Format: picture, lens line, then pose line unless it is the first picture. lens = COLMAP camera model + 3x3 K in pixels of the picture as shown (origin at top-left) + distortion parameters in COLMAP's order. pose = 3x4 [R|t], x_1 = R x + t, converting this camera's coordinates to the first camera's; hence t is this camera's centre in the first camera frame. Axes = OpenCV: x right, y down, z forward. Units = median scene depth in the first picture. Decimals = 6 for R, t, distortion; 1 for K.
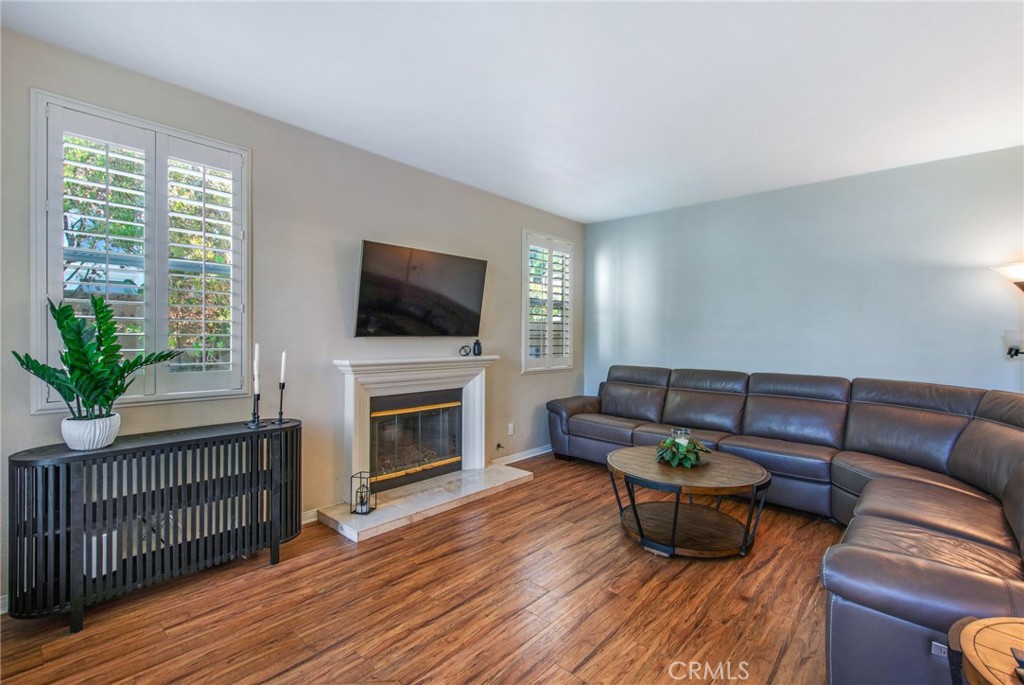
lens RADIAL K [[454.0, 0, 510.3], [0, 454.0, 341.5], [0, 0, 1]] dist [0.000150, -0.000037]
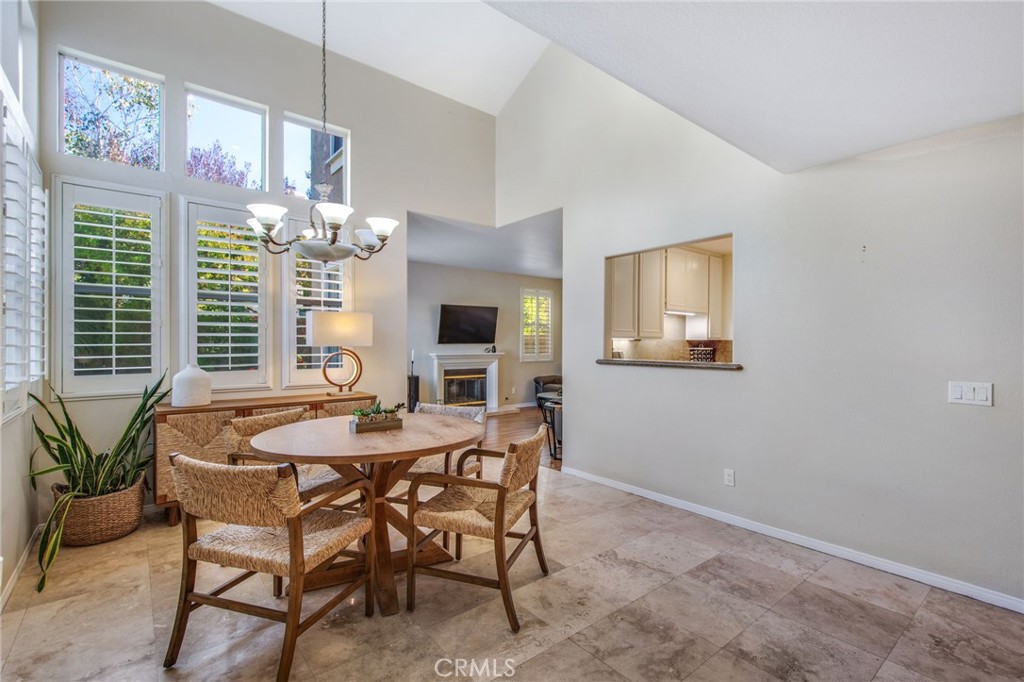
lens RADIAL K [[468.1, 0, 515.3], [0, 468.1, 349.8], [0, 0, 1]] dist [0.002729, 0.000005]
pose [[0.990302, 0.002692, -0.138904, 0.331587], [-0.001516, 0.999962, 0.008576, -0.000411], [0.138922, -0.008282, 0.990269, -1.137814]]
